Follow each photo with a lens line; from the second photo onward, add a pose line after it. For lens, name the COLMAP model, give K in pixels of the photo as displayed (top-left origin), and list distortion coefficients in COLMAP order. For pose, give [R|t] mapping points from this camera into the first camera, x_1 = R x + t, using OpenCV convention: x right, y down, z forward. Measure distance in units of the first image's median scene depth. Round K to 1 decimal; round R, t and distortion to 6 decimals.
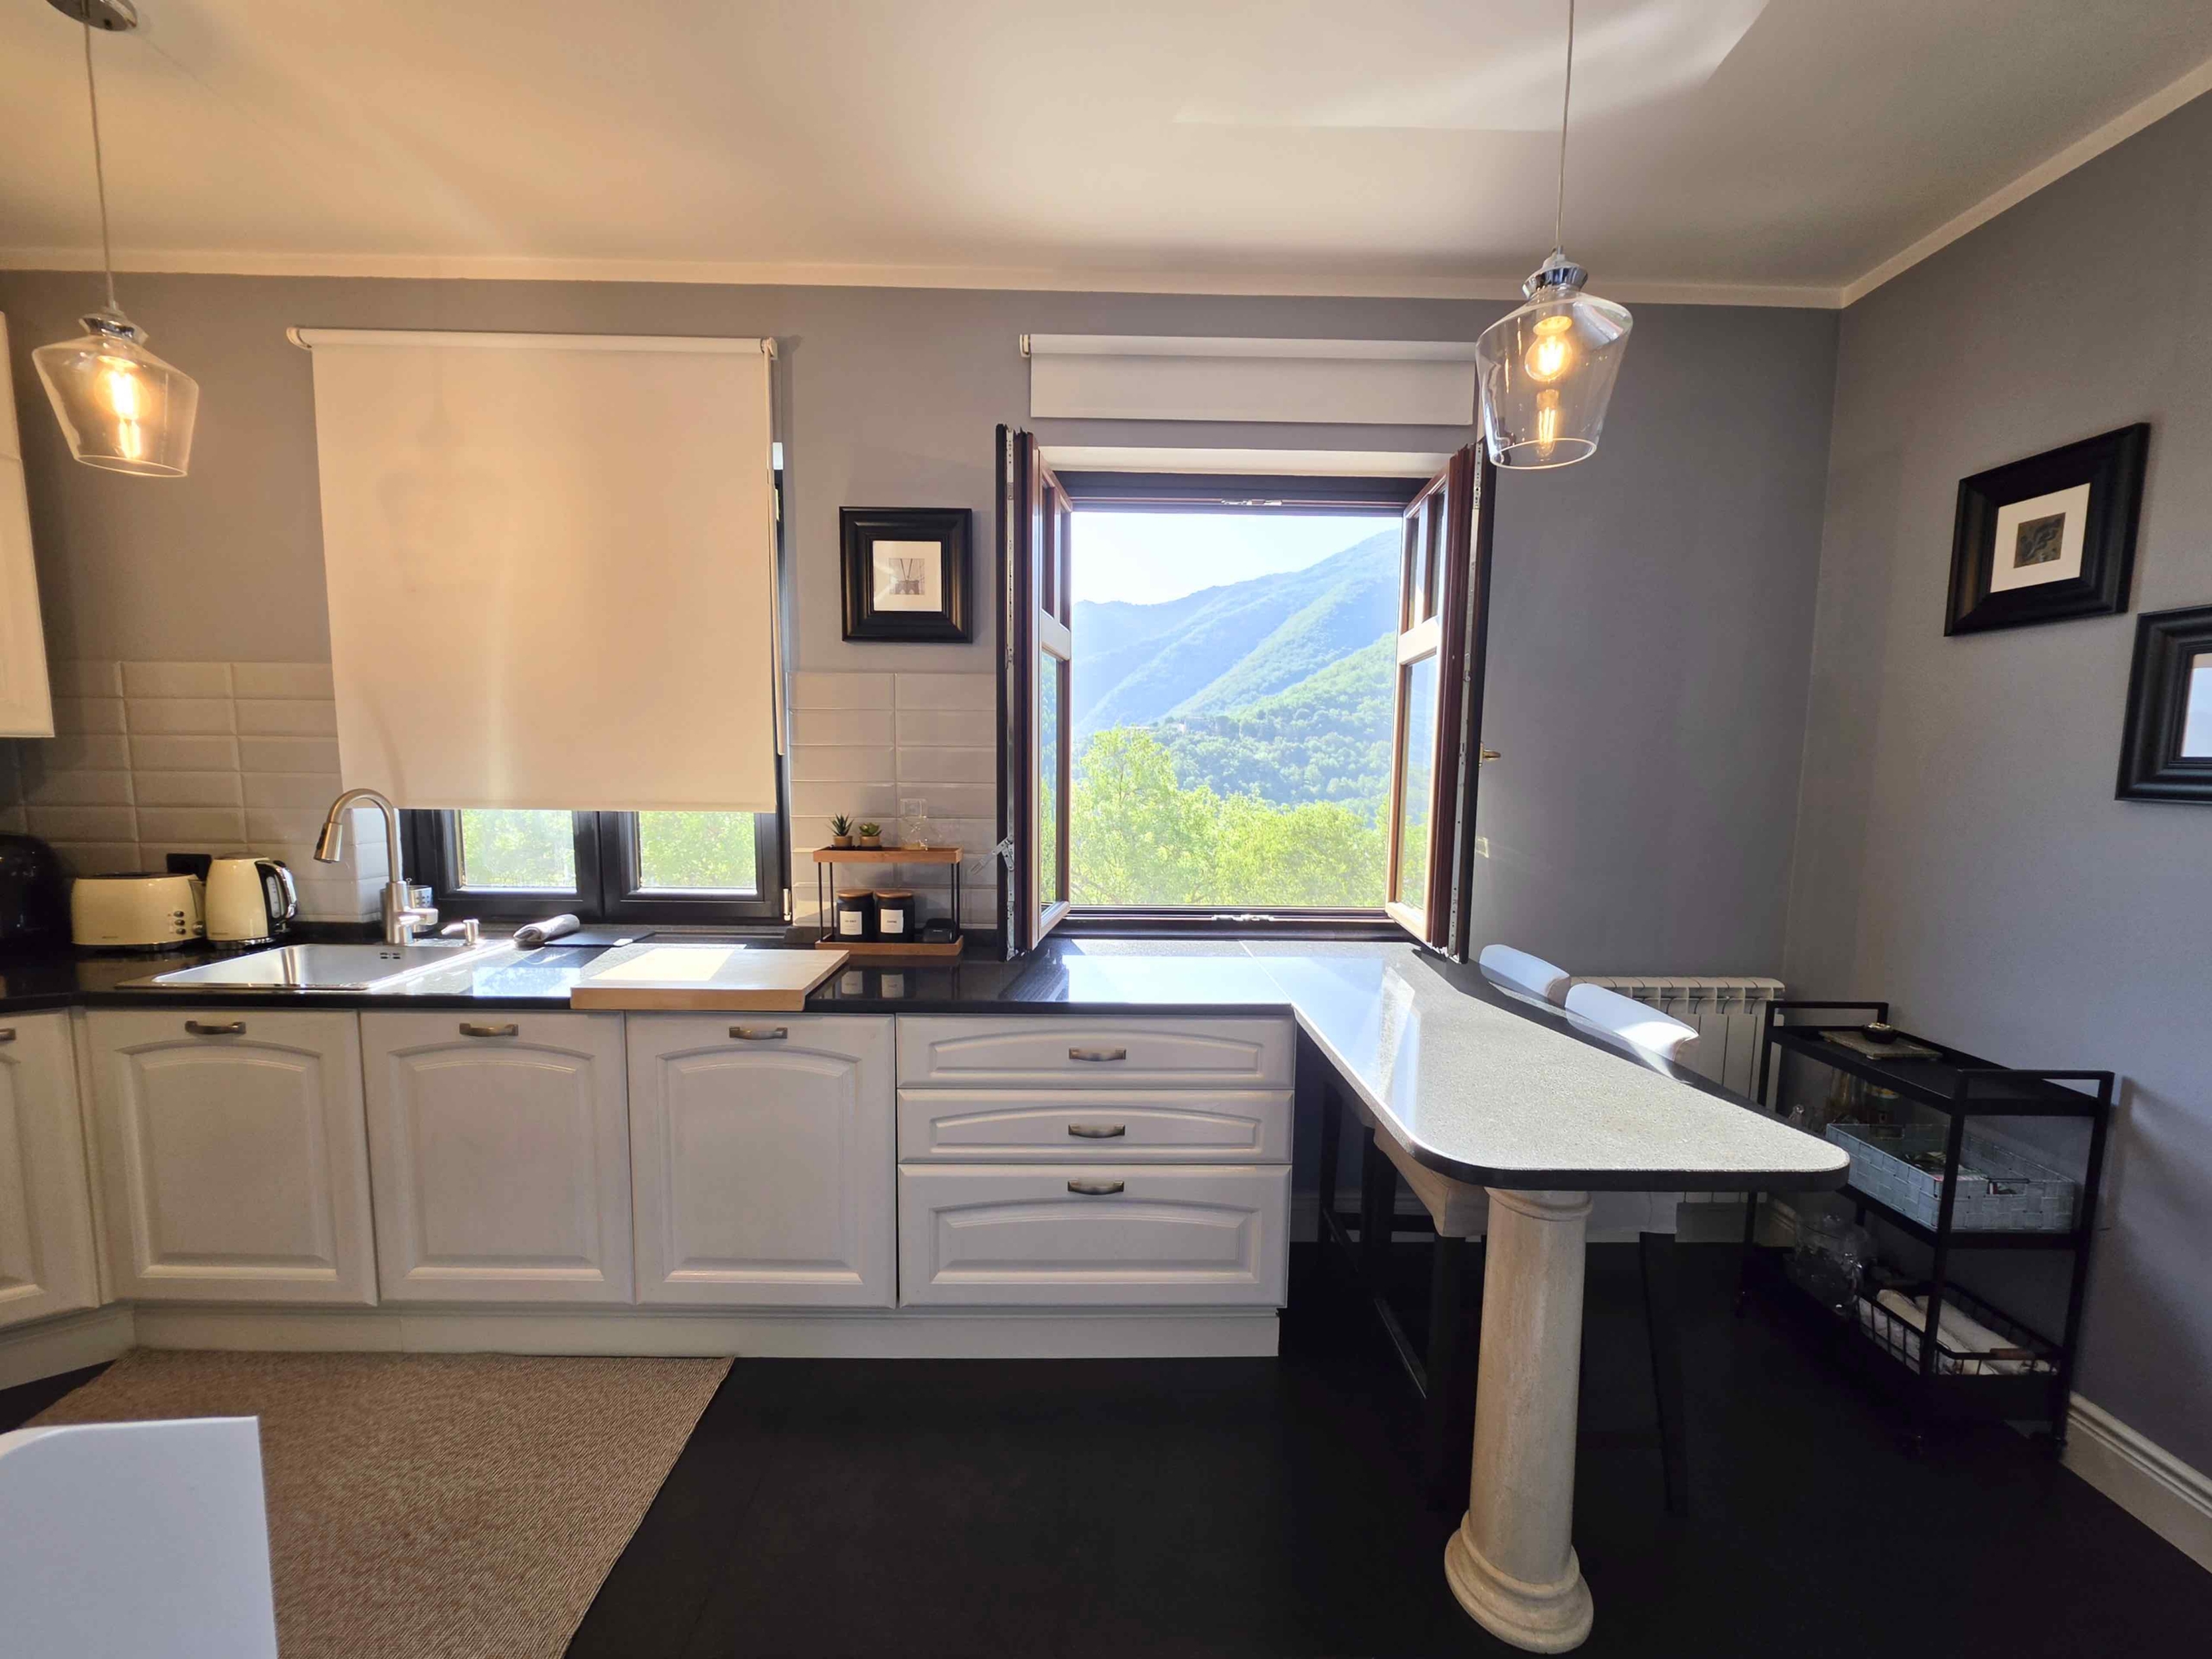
lens RADIAL K [[883.8, 0, 1095.3], [0, 883.8, 851.3], [0, 0, 1]] dist [-0.000377, 0.000232]
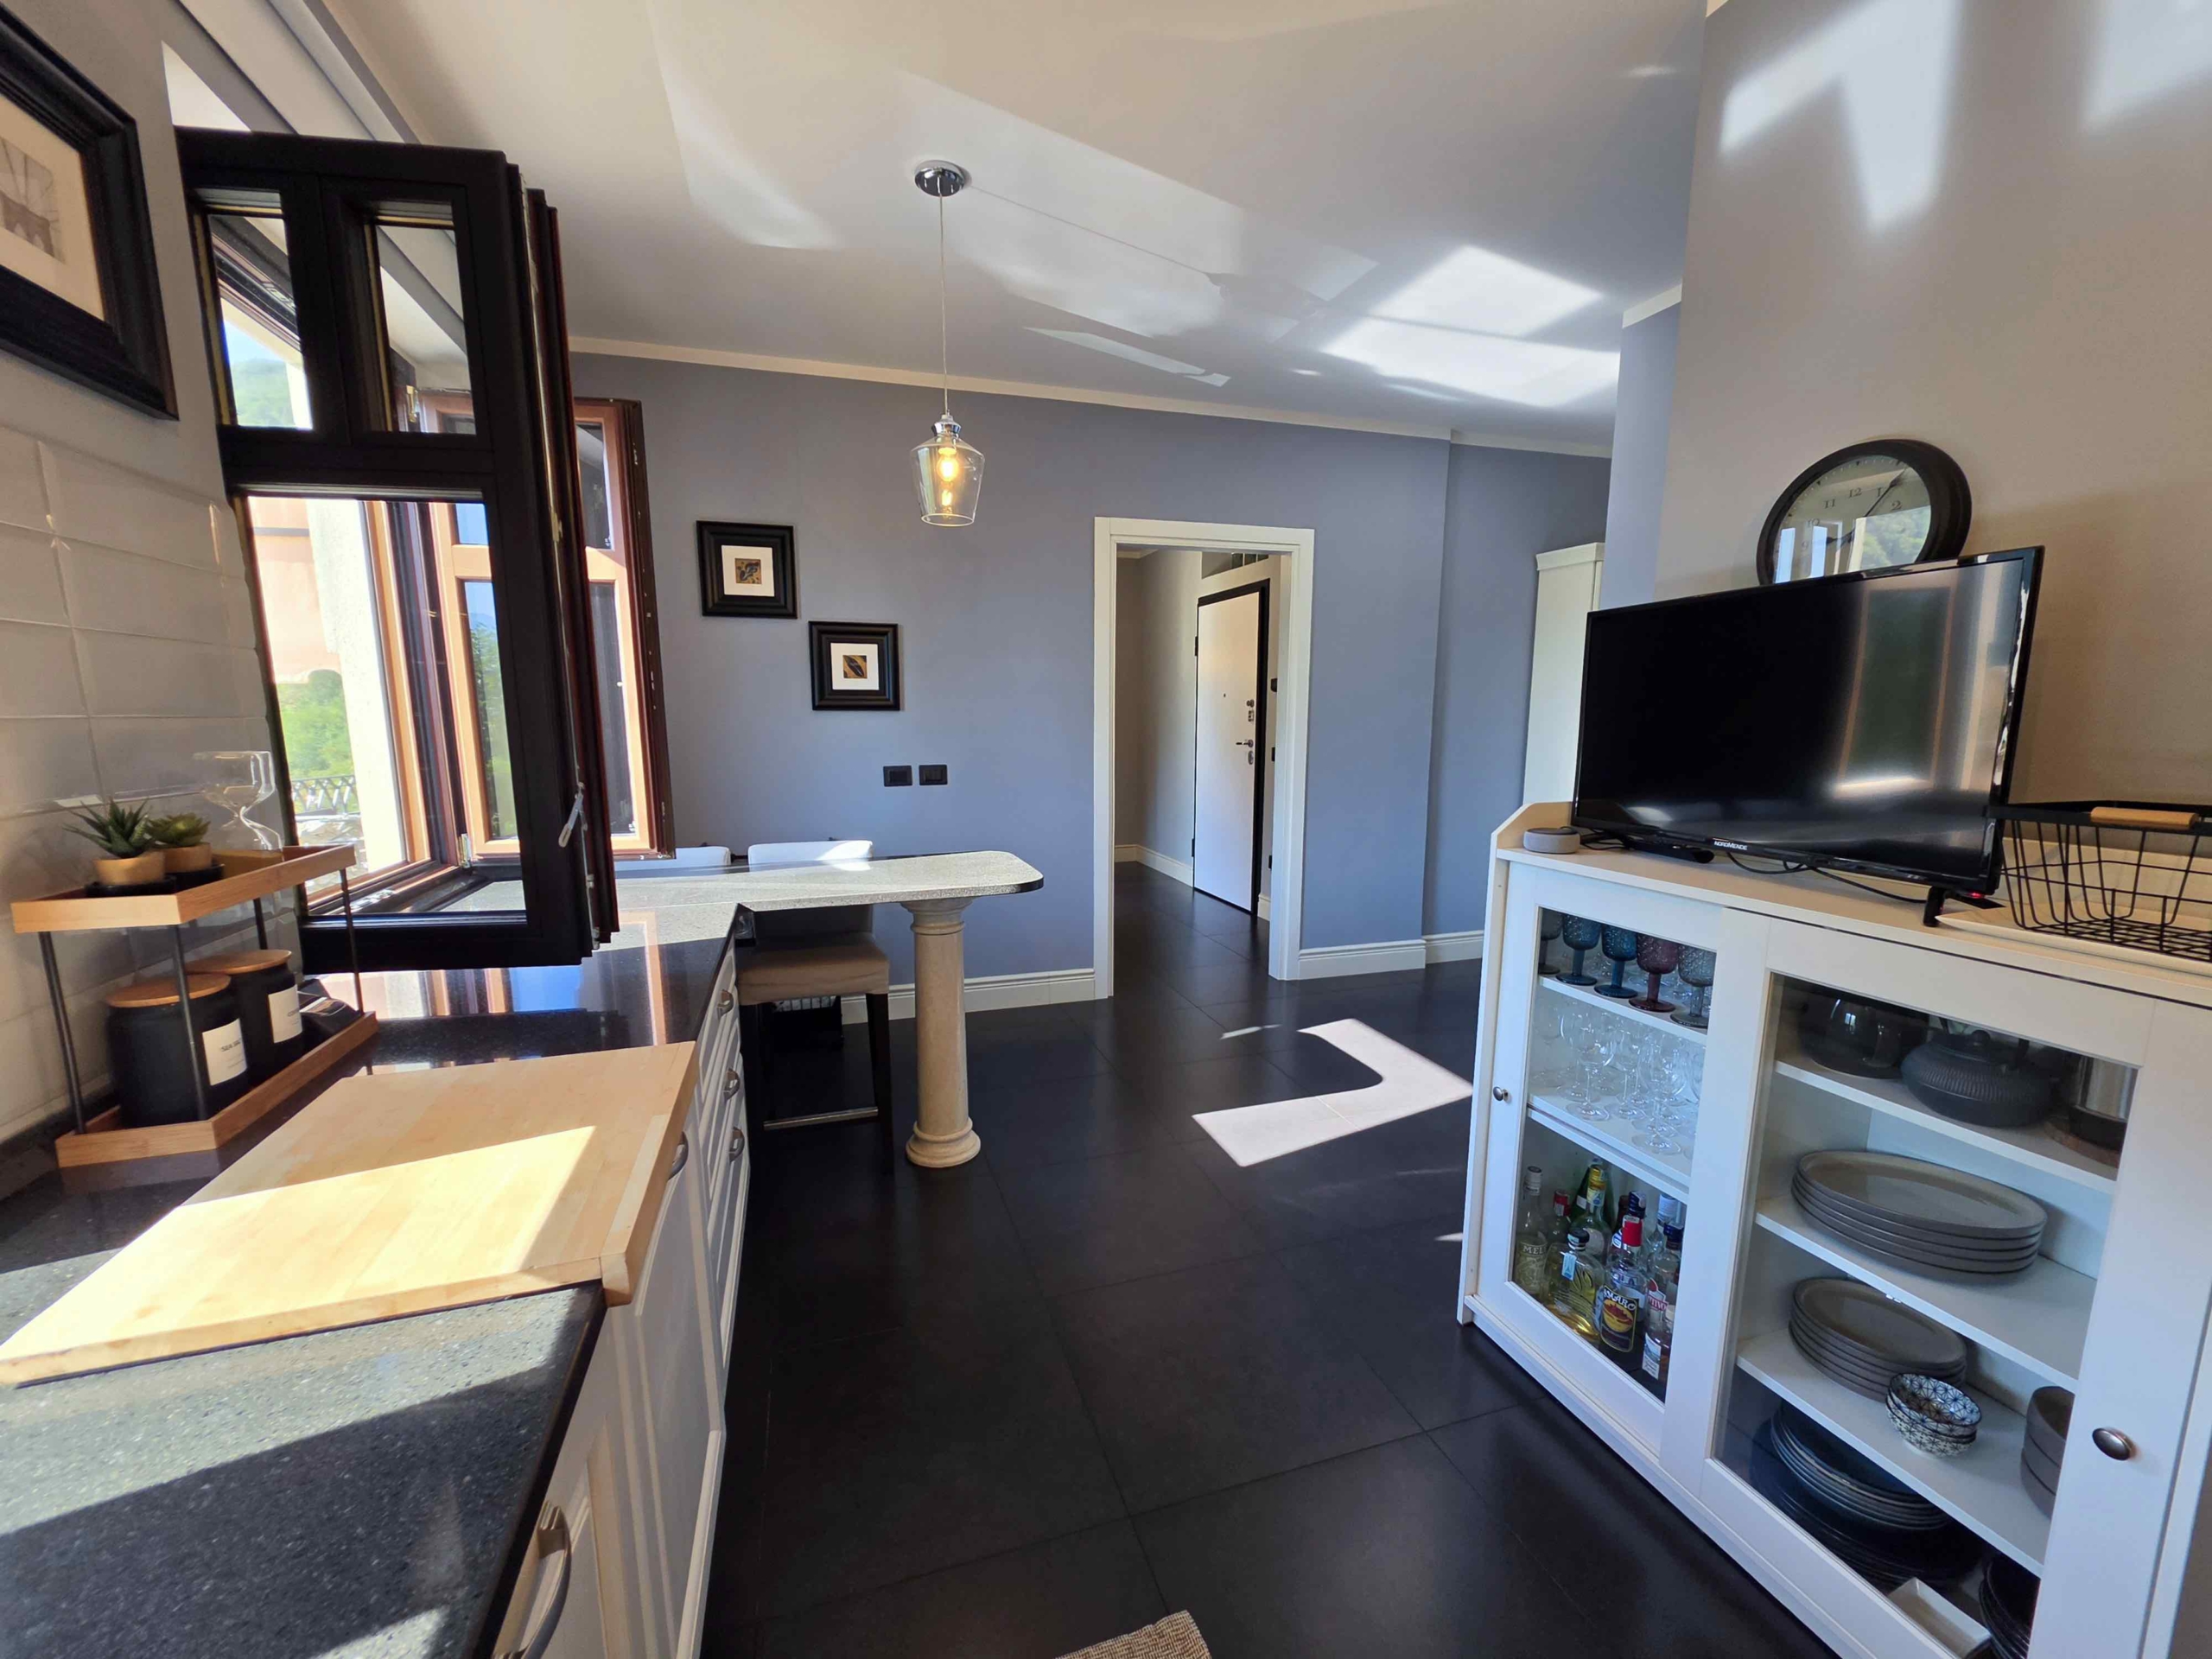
lens RADIAL K [[887.8, 0, 1096.4], [0, 887.8, 851.2], [0, 0, 1]] dist [-0.010871, 0.002850]
pose [[-0.293175, -0.159453, 0.942668, -0.848134], [0.096329, 0.976050, 0.195058, -0.059239], [-0.951194, 0.147992, -0.270793, 0.764808]]
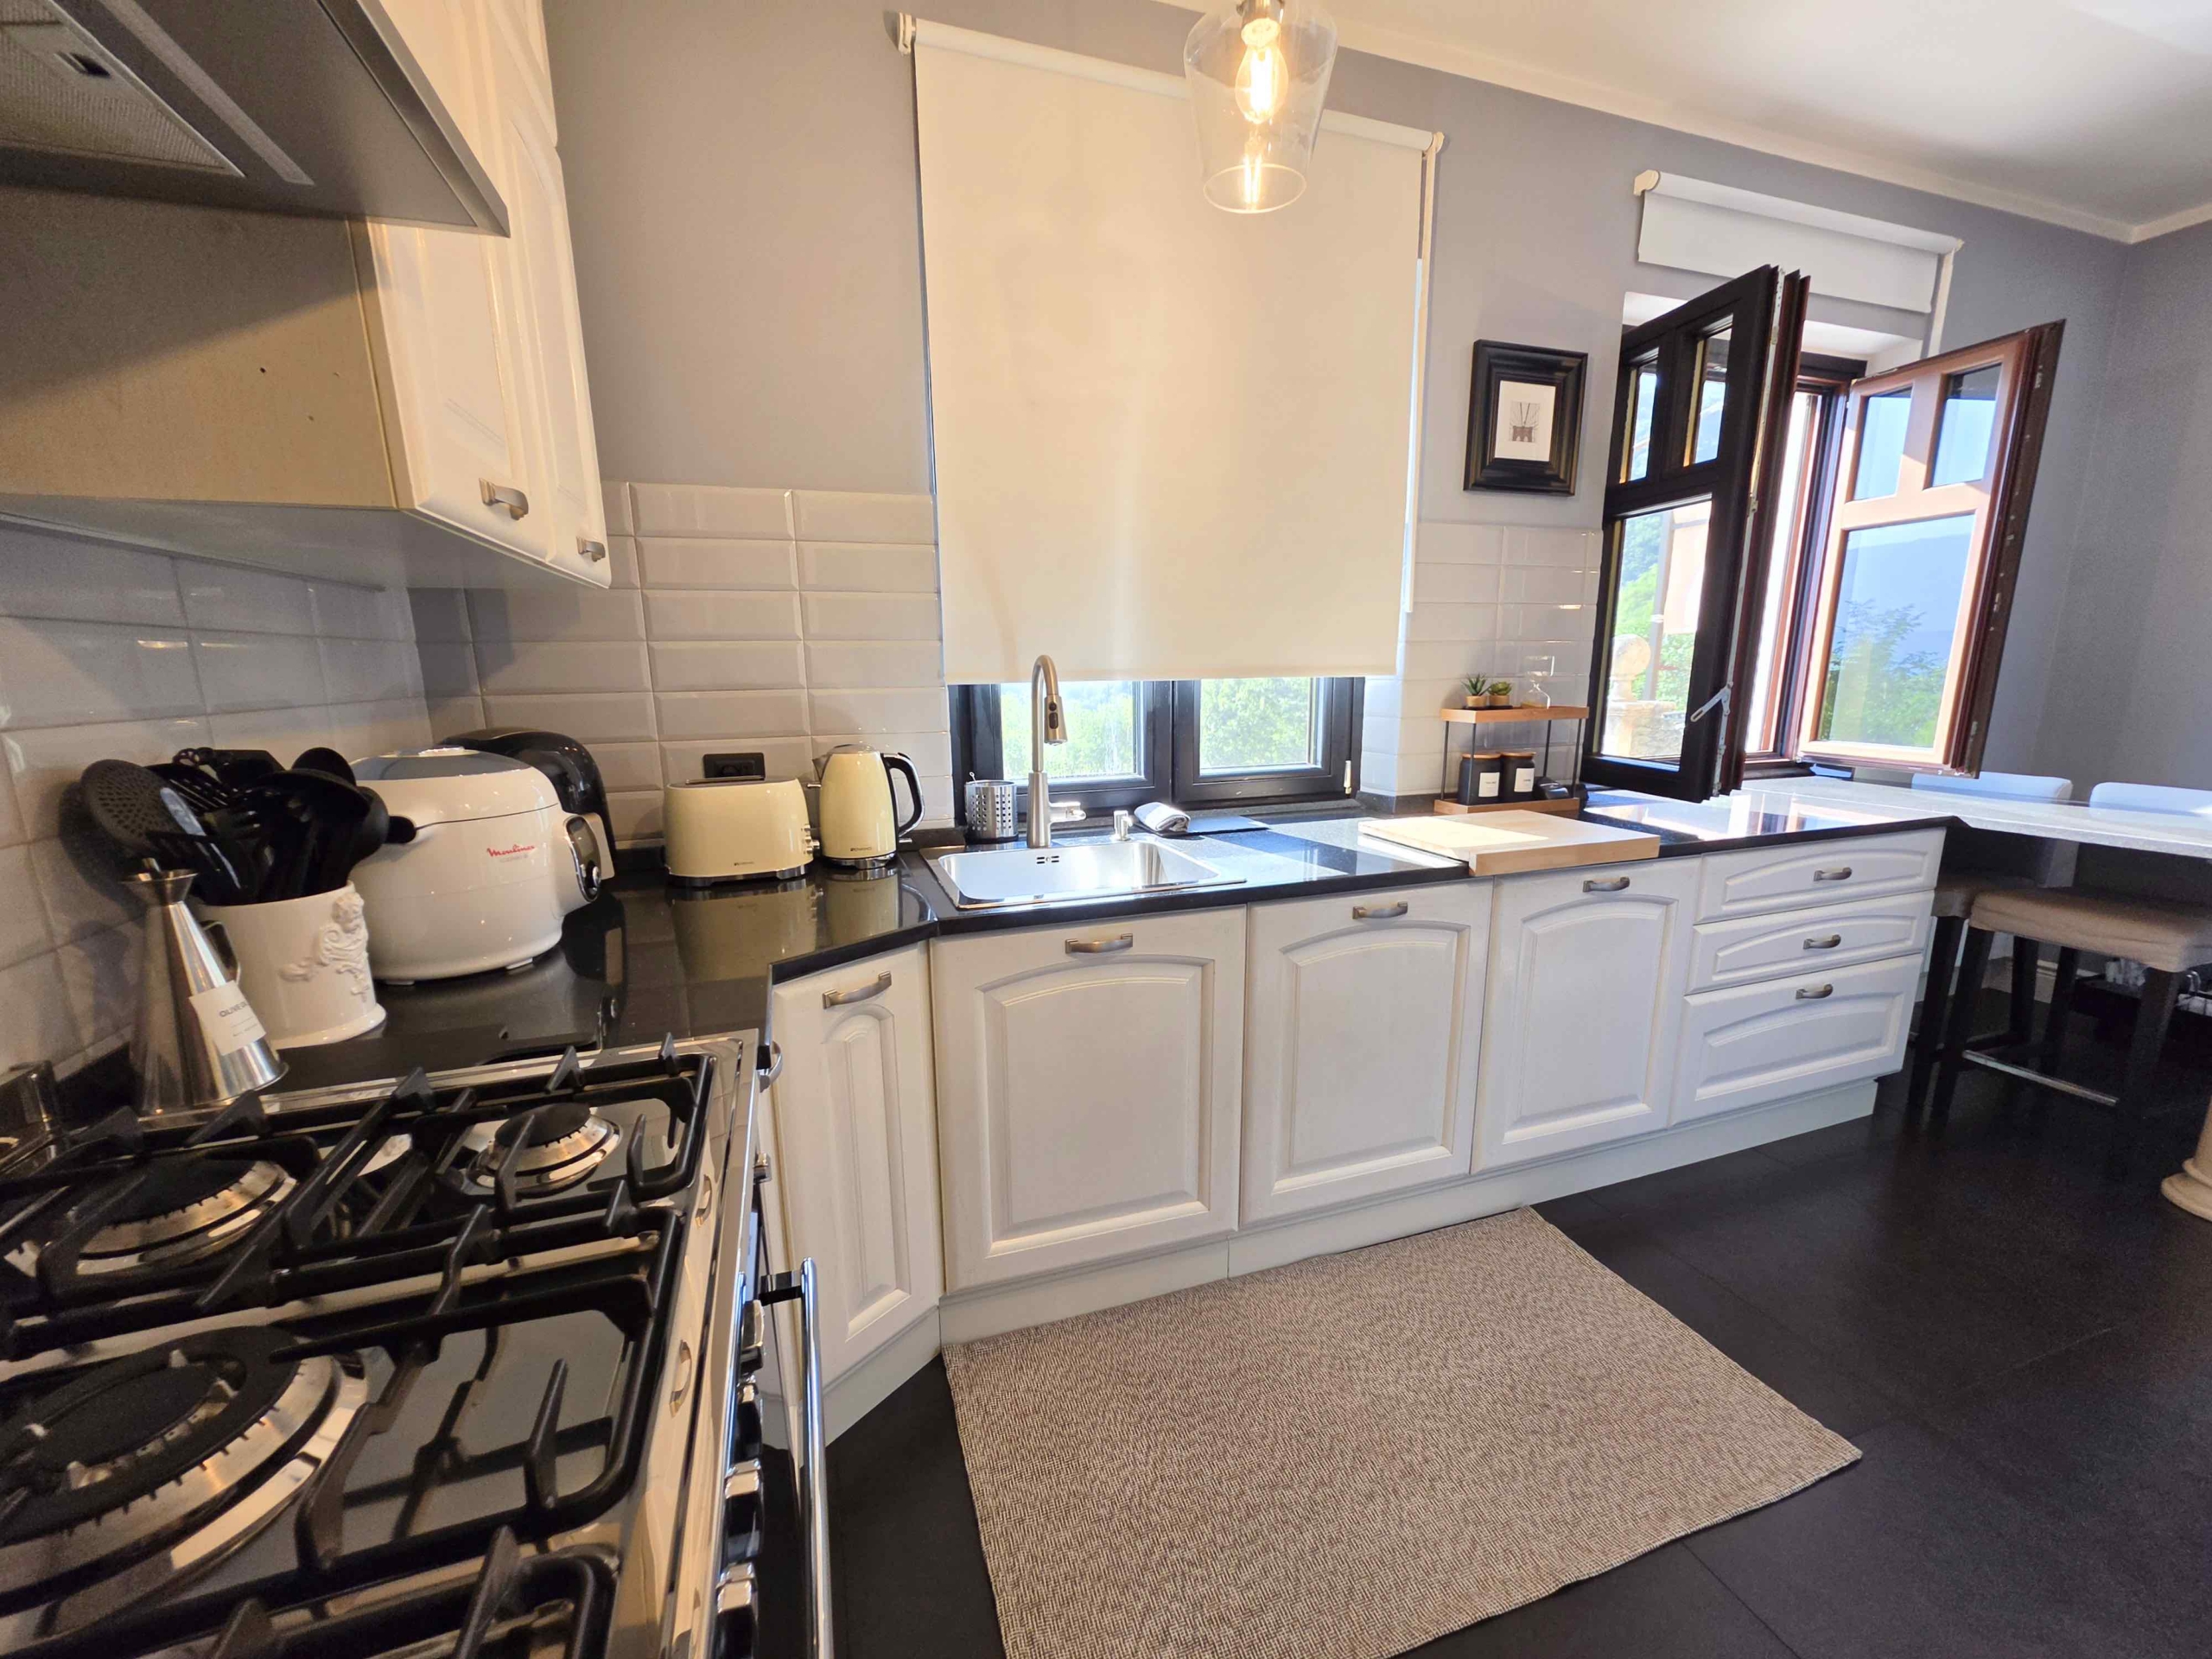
lens RADIAL K [[899.8, 0, 1100.2], [0, 899.8, 847.8], [0, 0, 1]] dist [-0.002255, -0.000049]
pose [[0.948413, -0.086527, 0.305002, -1.088852], [0.055404, 0.992466, 0.109277, 0.018665], [-0.312160, -0.086741, 0.946061, 0.193874]]
